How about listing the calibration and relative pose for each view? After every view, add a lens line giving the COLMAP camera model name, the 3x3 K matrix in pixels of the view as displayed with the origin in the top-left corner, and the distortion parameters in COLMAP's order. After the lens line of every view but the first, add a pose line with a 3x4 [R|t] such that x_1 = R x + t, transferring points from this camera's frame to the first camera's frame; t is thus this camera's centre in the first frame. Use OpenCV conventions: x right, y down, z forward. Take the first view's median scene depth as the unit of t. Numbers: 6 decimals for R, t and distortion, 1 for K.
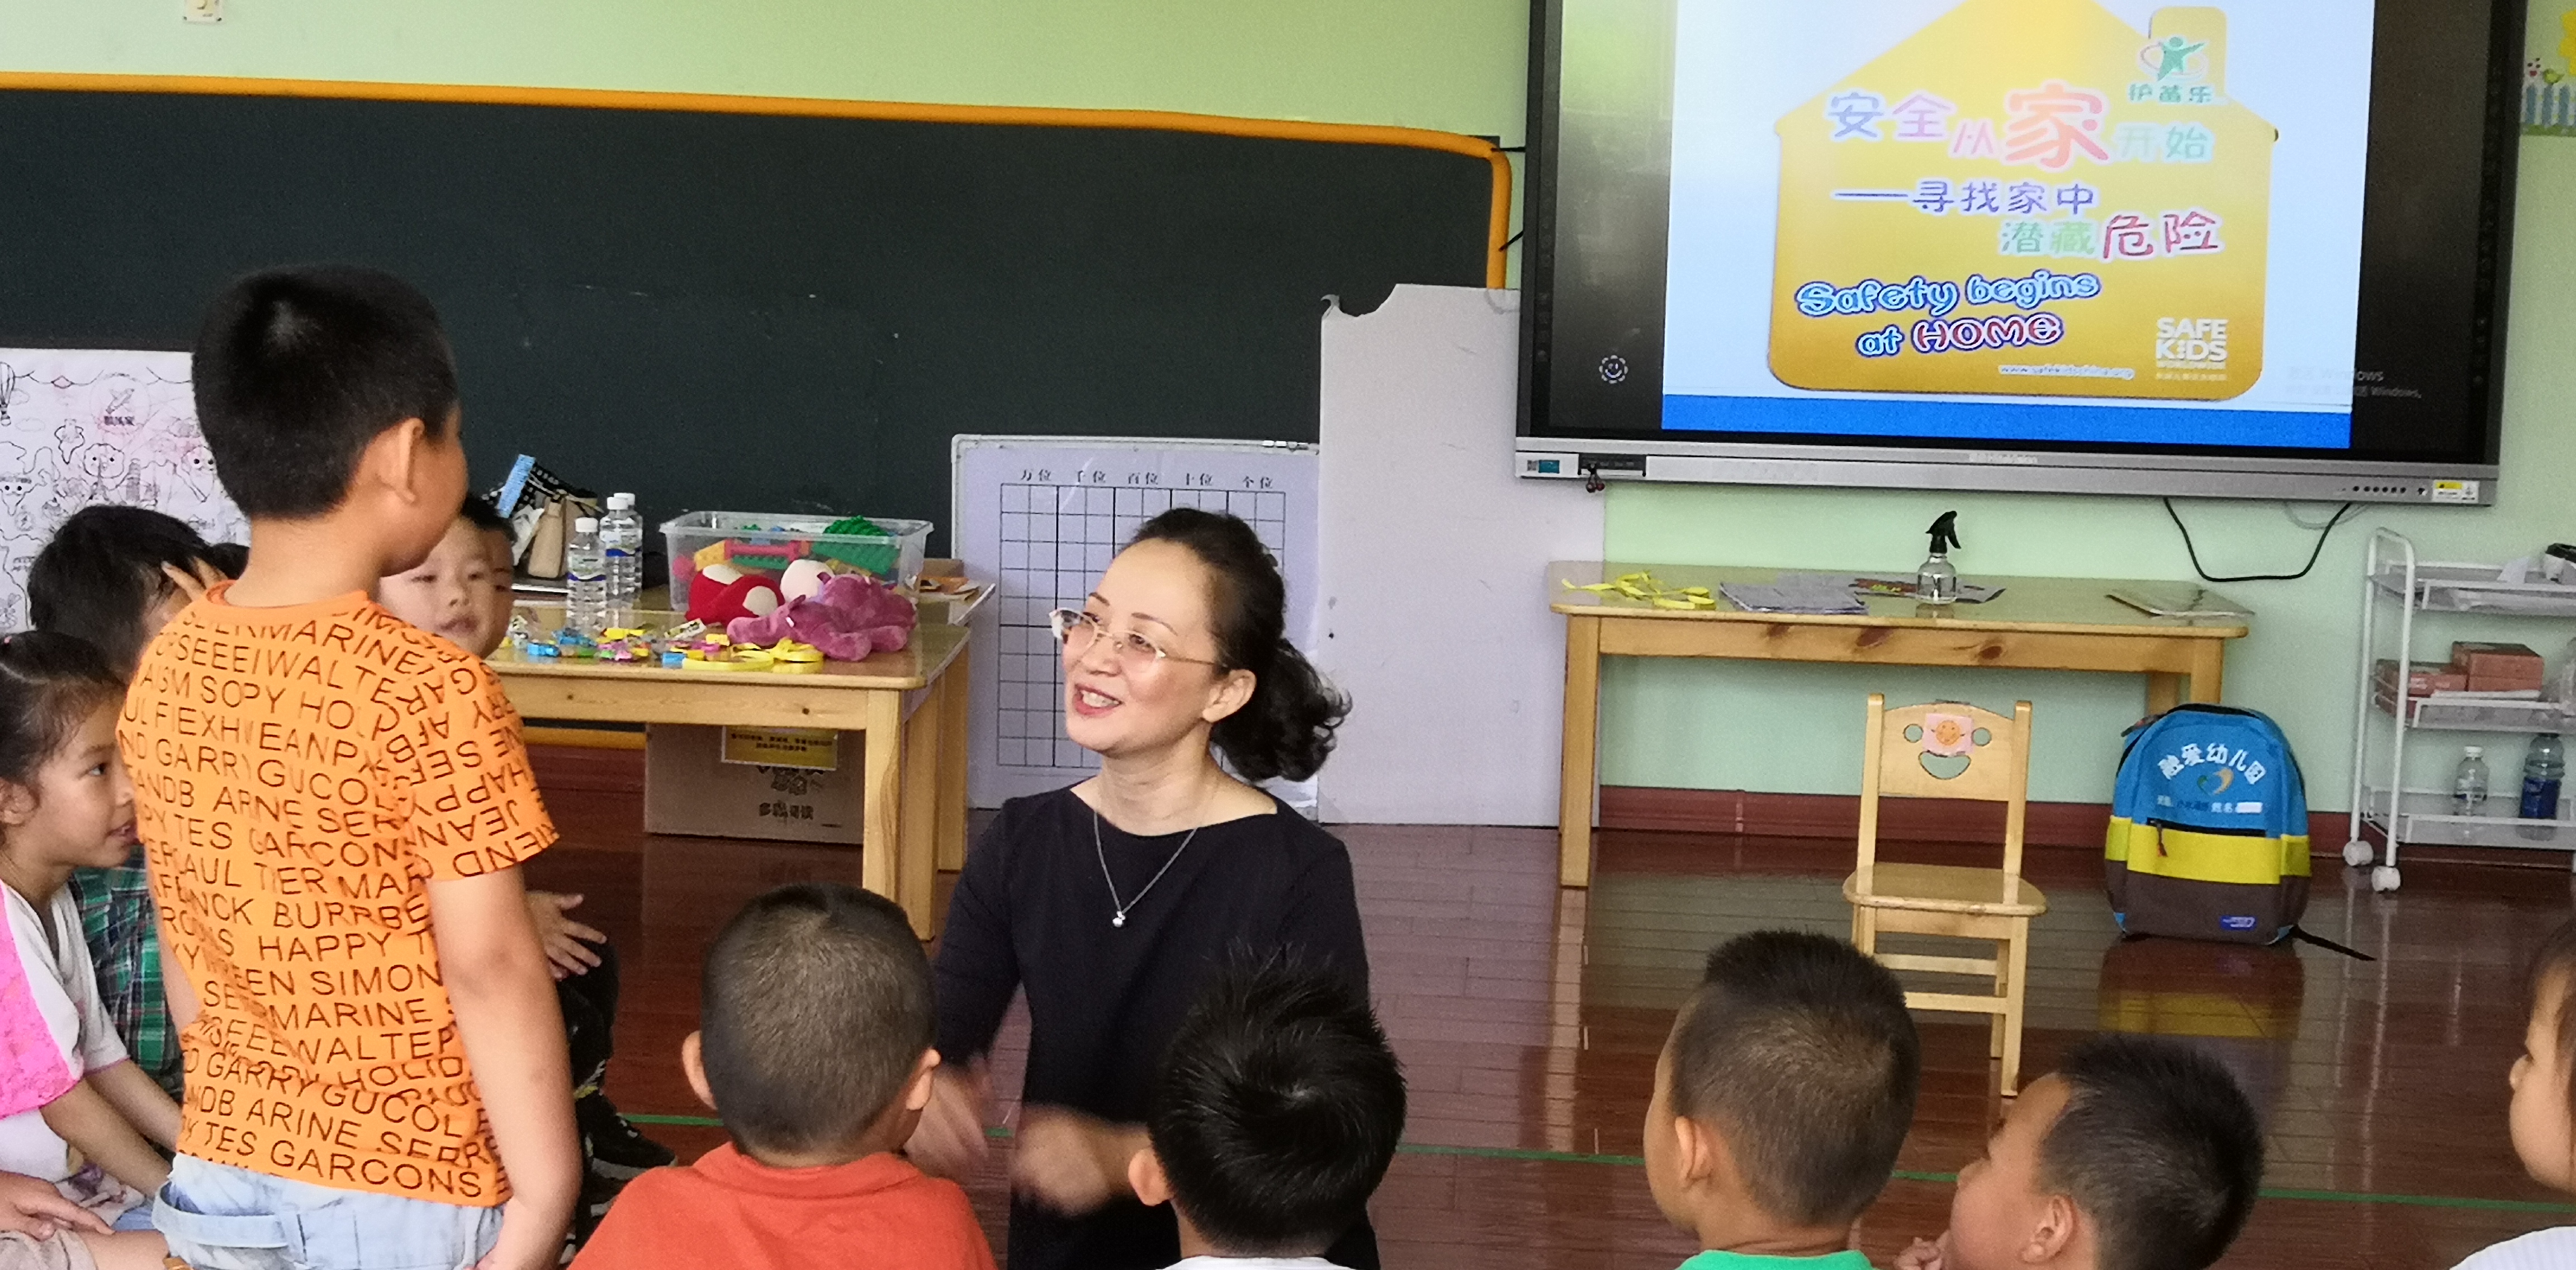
lens RADIAL K [[4195.7, 0, 1253.1], [0, 4195.7, 630.6], [0, 0, 1]] dist [0.193929, -1.194432]
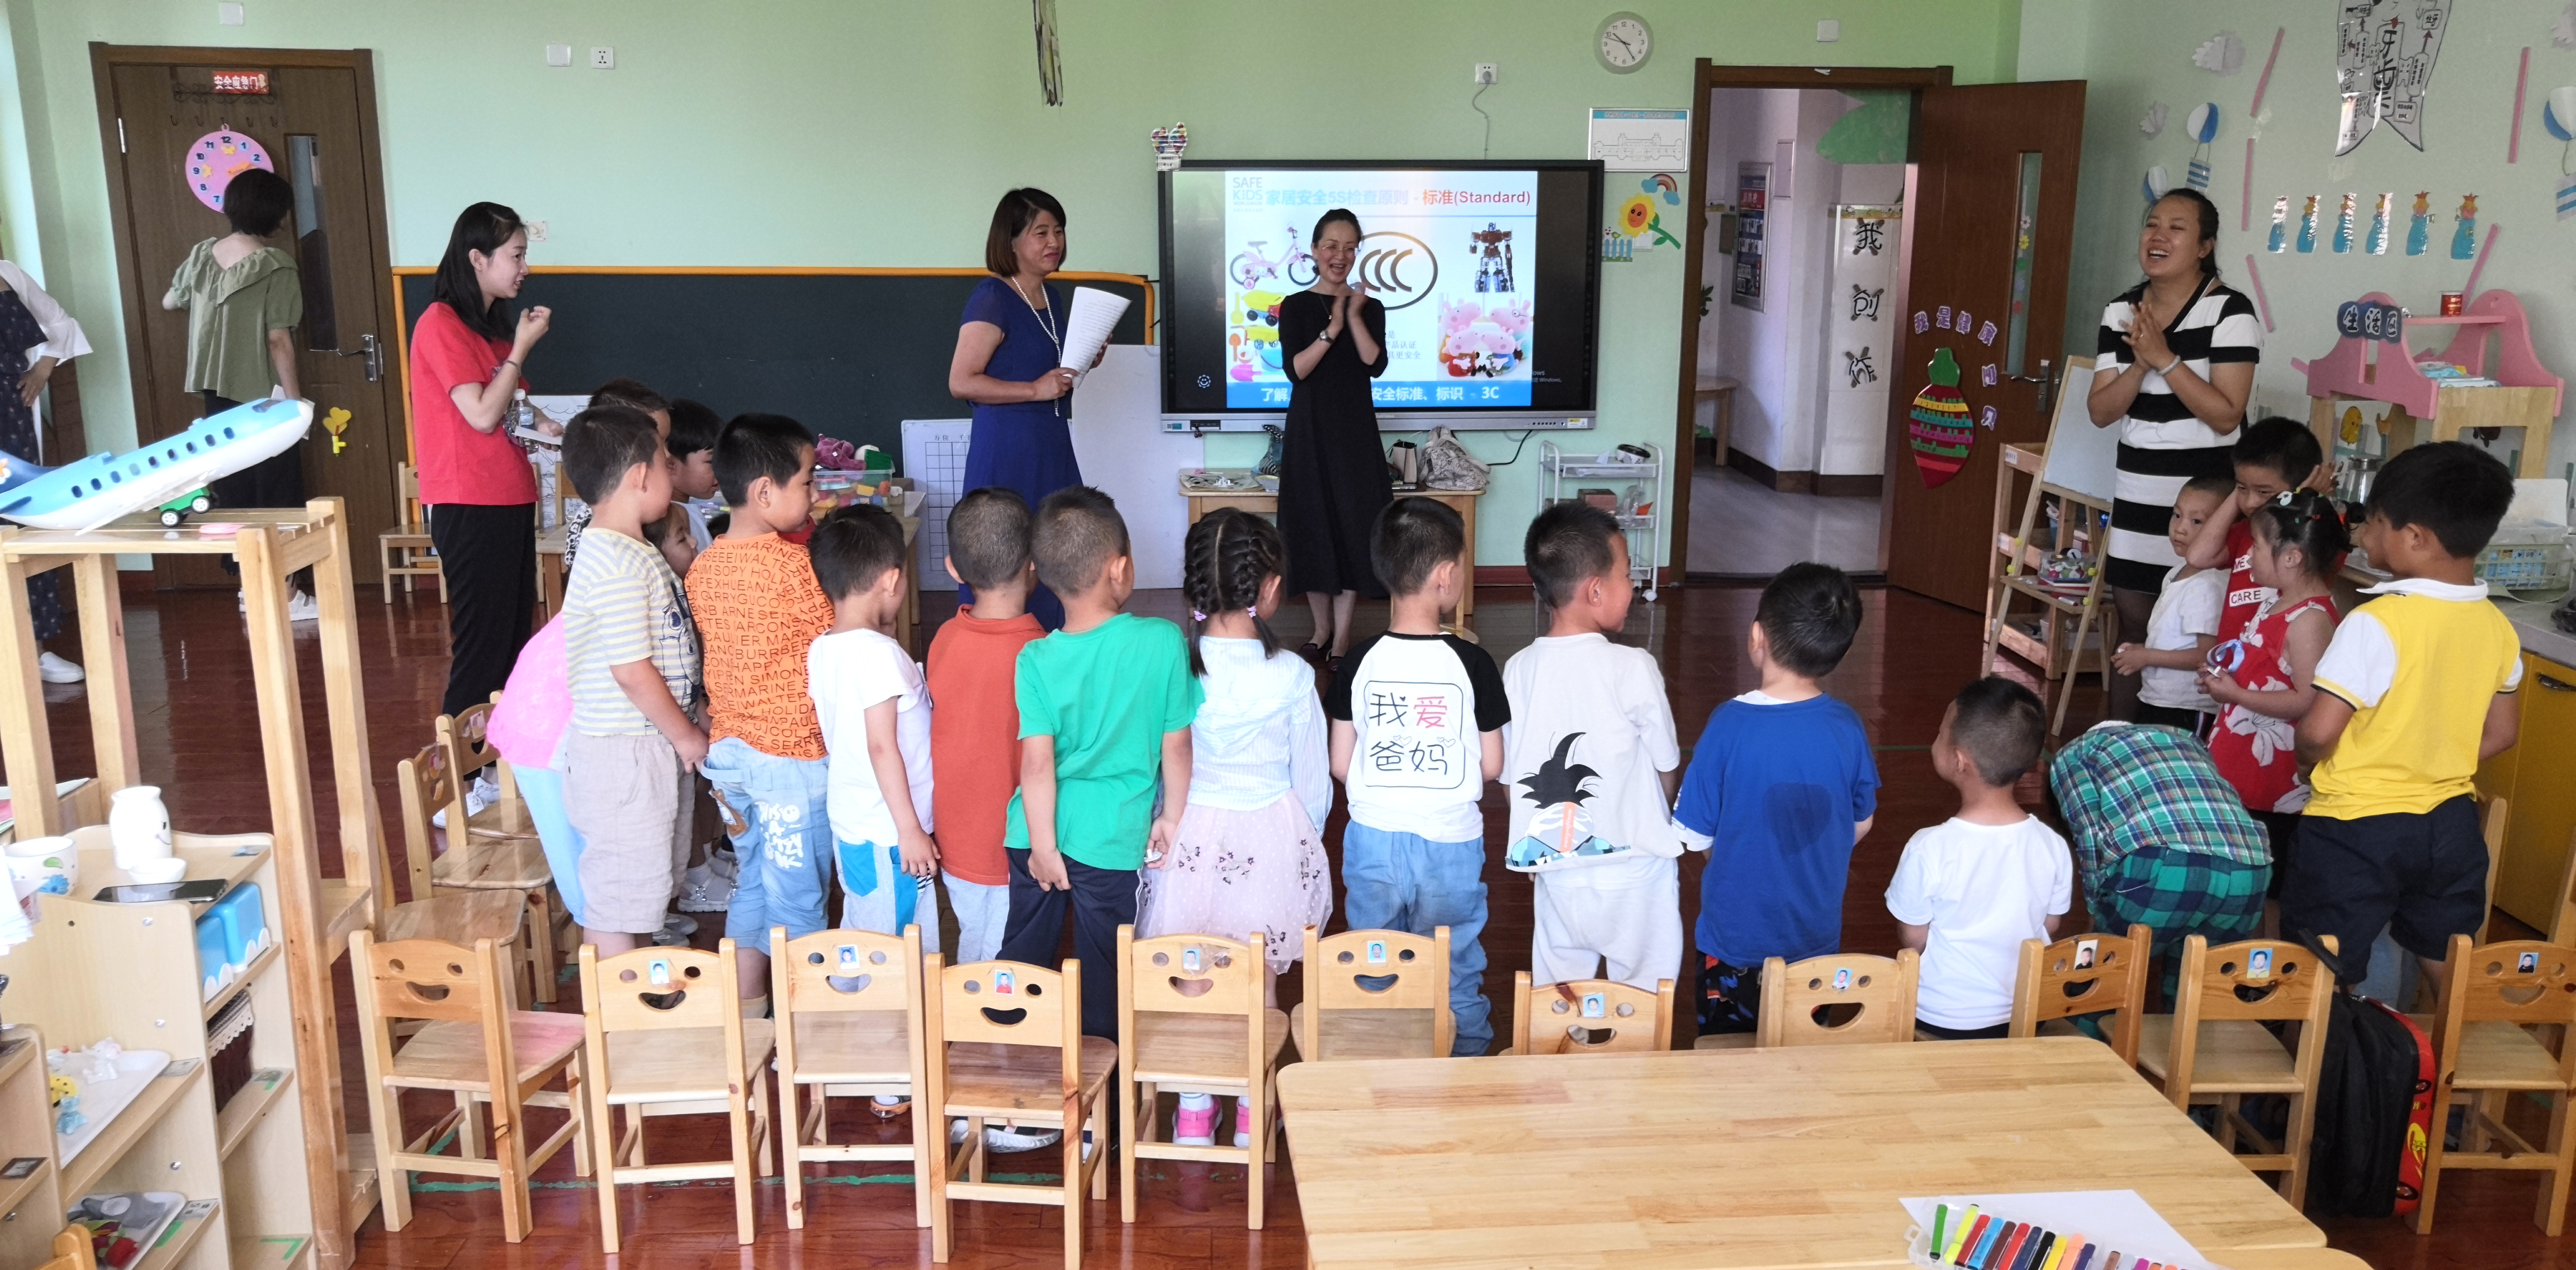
lens RADIAL K [[2046.1, 0, 1288.0], [0, 2046.1, 635.0], [0, 0, 1]] dist [-0.021109, 0.049364]
pose [[0.993946, -0.047234, 0.099196, 0.016861], [0.037974, 0.994919, 0.093244, -0.028087], [-0.103096, -0.088913, 0.990690, -0.076665]]
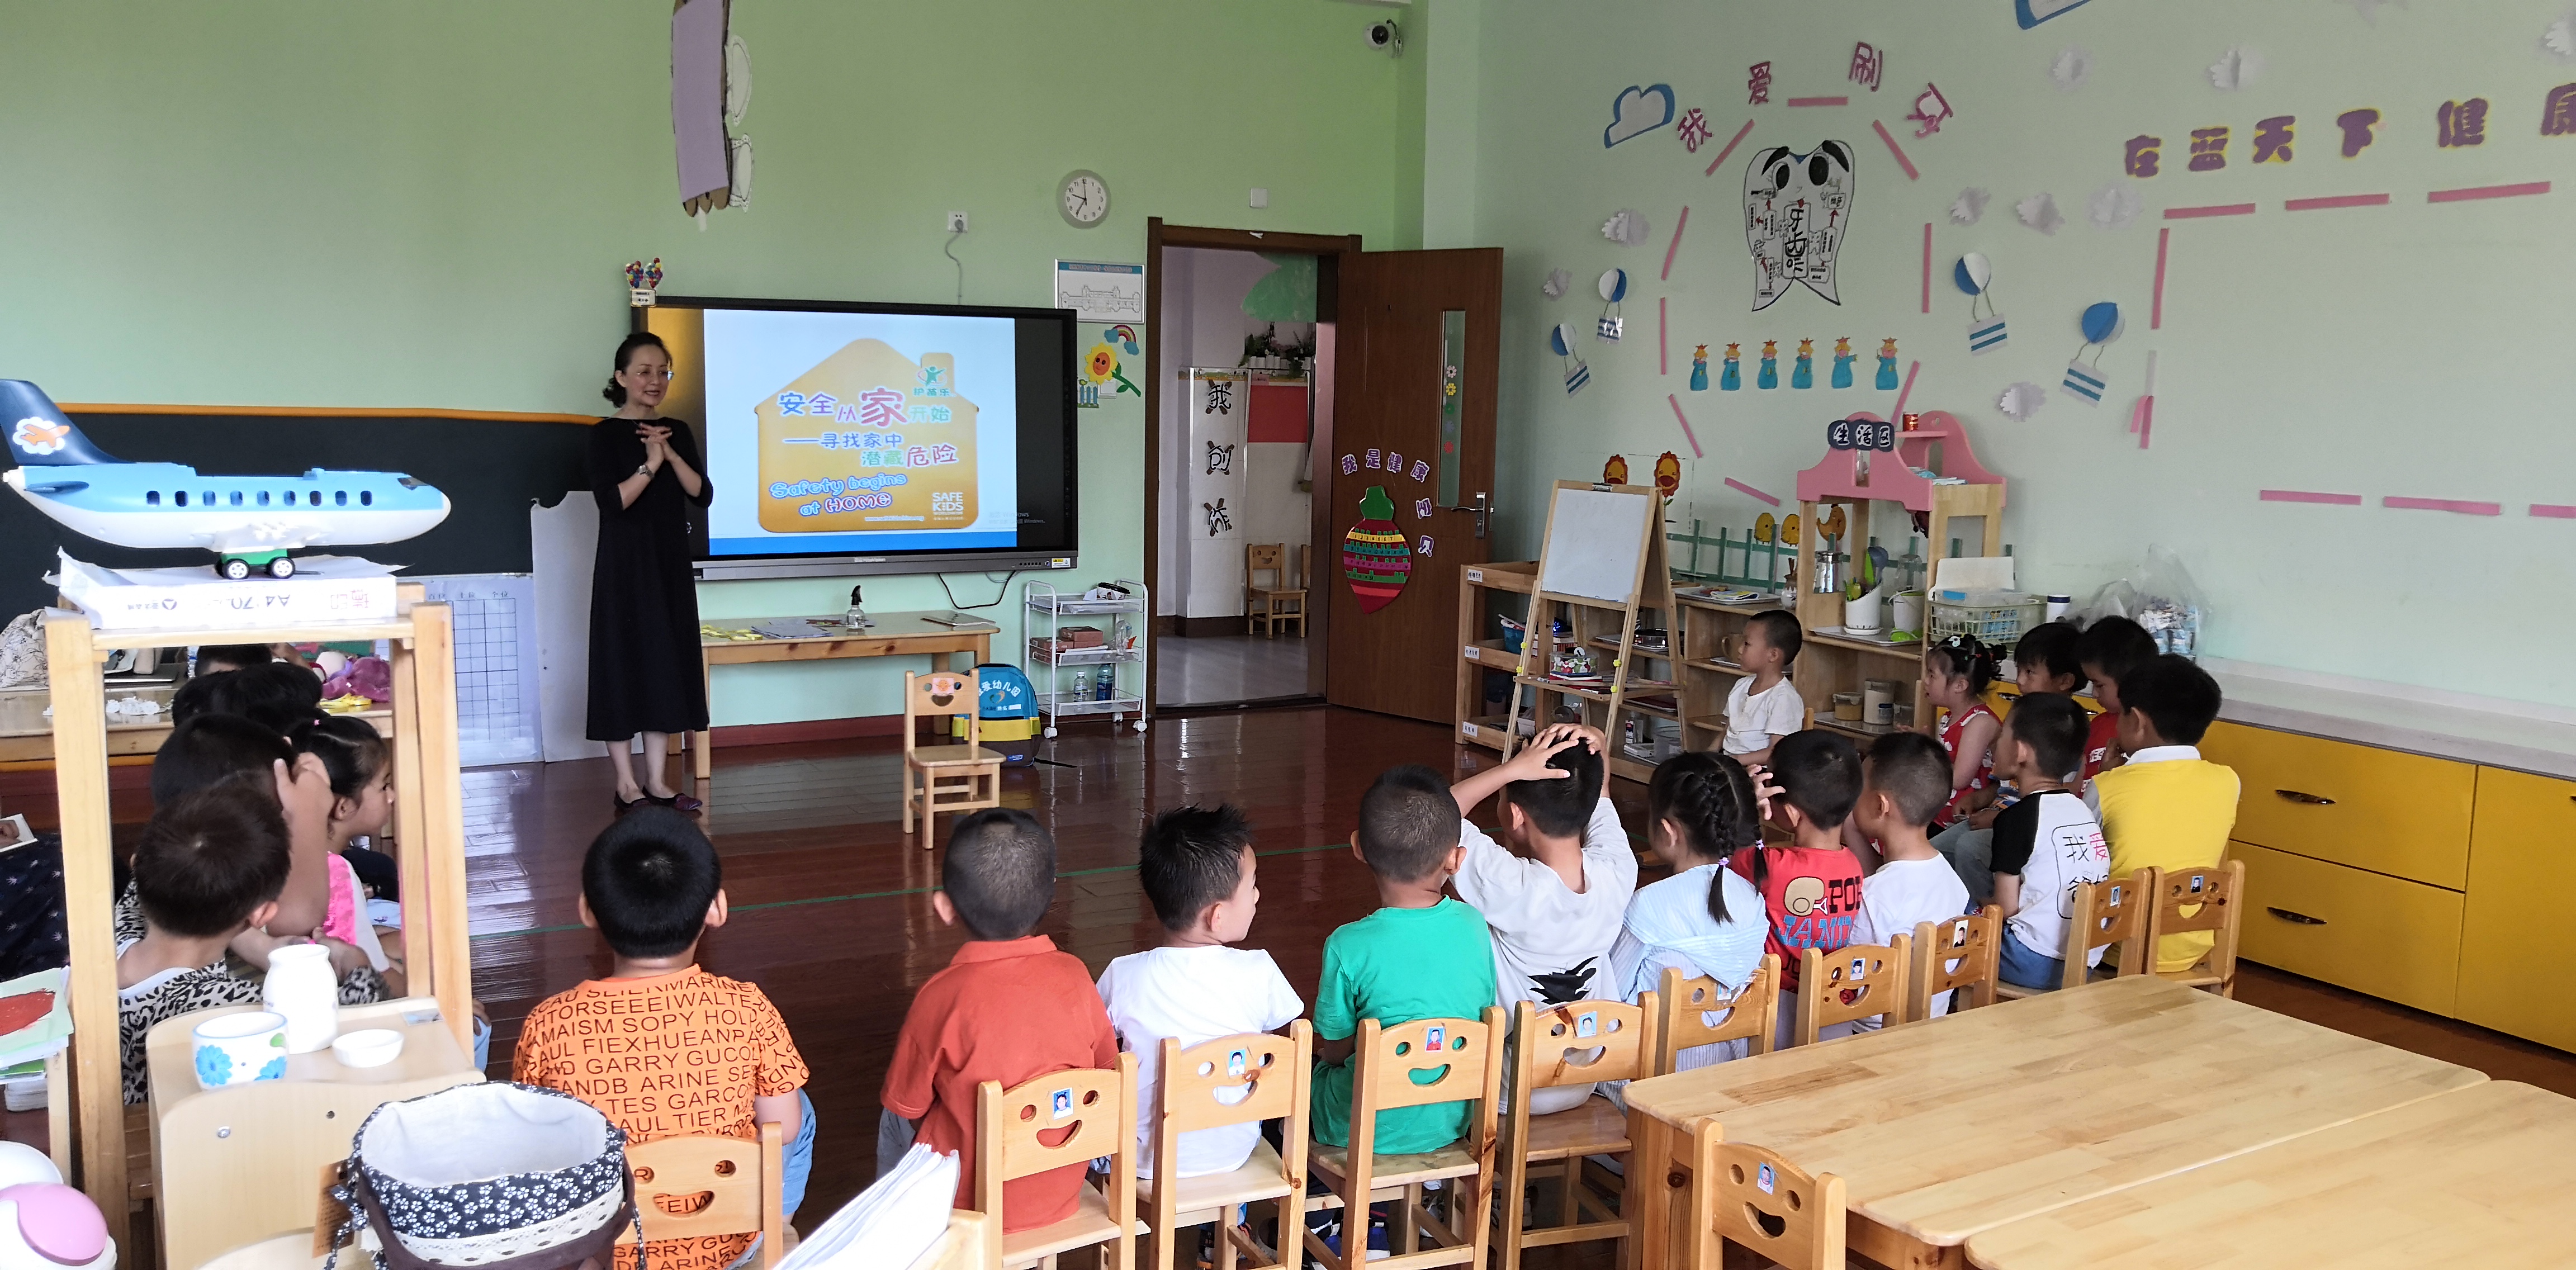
lens RADIAL K [[1998.7, 0, 1318.4], [0, 1998.7, 656.3], [0, 0, 1]] dist [-0.007006, 0.000198]
pose [[0.842963, -0.085485, 0.531137, -0.182504], [0.076750, 0.996305, 0.038543, -0.013359], [-0.532469, 0.008274, 0.846409, 0.000693]]
